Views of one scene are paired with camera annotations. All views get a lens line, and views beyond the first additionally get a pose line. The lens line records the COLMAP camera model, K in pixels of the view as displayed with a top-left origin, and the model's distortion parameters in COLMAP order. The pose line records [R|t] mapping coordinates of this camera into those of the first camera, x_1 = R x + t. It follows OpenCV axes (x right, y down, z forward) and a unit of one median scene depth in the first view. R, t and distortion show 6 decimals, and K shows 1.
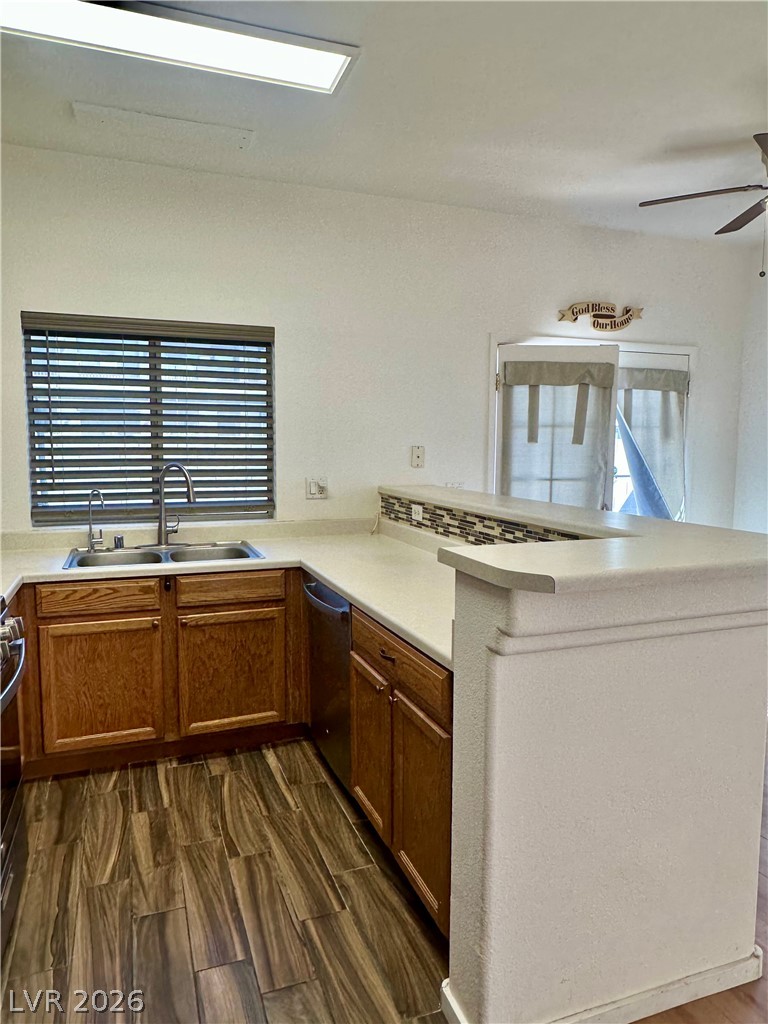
lens RADIAL K [[672.3, 0, 383.2], [0, 672.3, 513.1], [0, 0, 1]] dist [-0.004186, 0.002212]
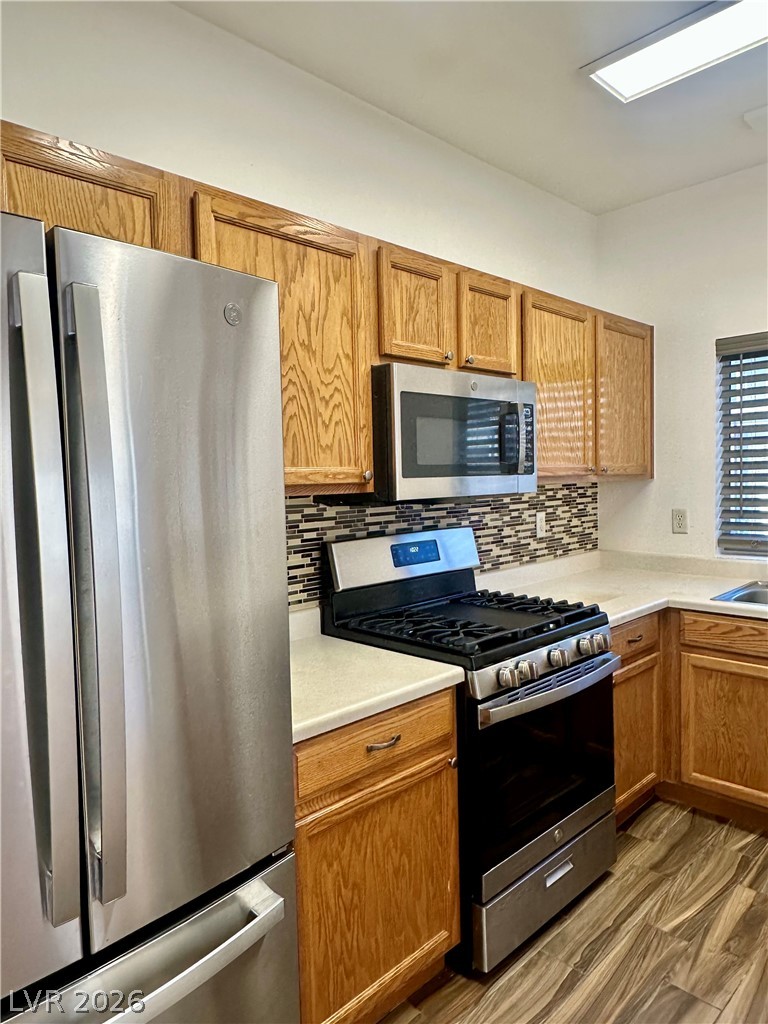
lens RADIAL K [[672.3, 0, 372.6], [0, 672.3, 513.0], [0, 0, 1]] dist [-0.004186, 0.002212]
pose [[0.398190, 0.035383, -0.916620, 0.210837], [-0.069097, 0.997574, 0.008491, -0.015538], [0.914697, 0.059954, 0.399669, 0.156965]]
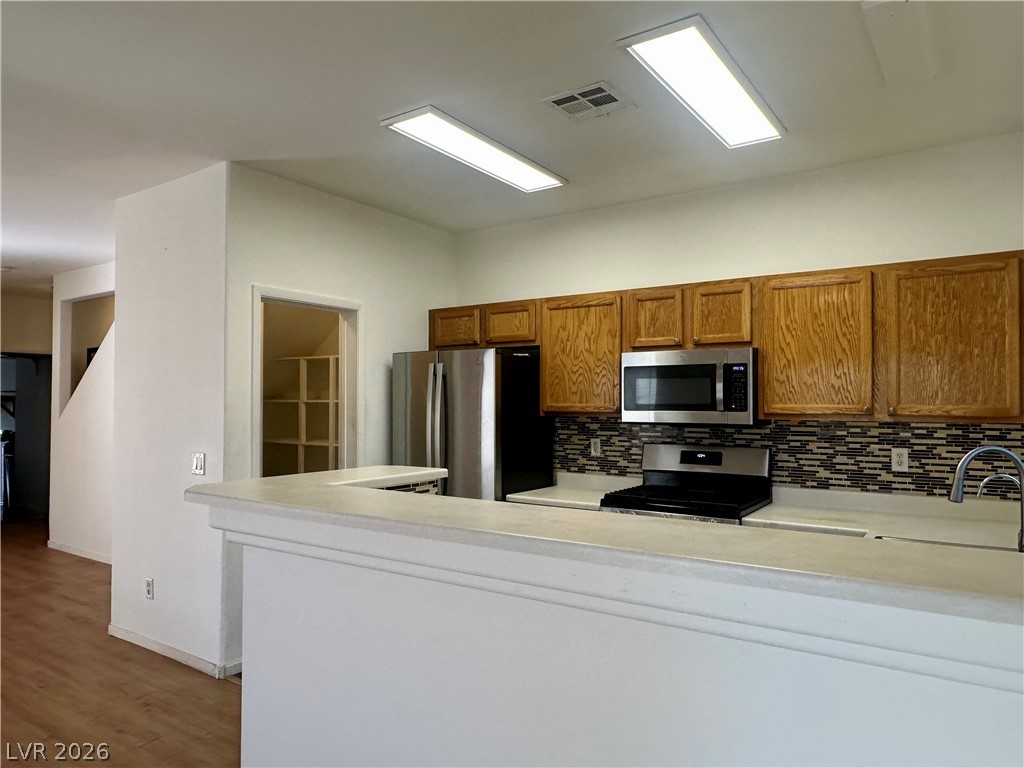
lens RADIAL K [[672.3, 0, 515.6], [0, 672.3, 389.2], [0, 0, 1]] dist [-0.004186, 0.002212]
pose [[-0.818731, -0.012407, -0.574044, 0.557863], [-0.063095, 0.995656, 0.068470, -0.174523], [0.570701, 0.092278, -0.815957, 1.473456]]
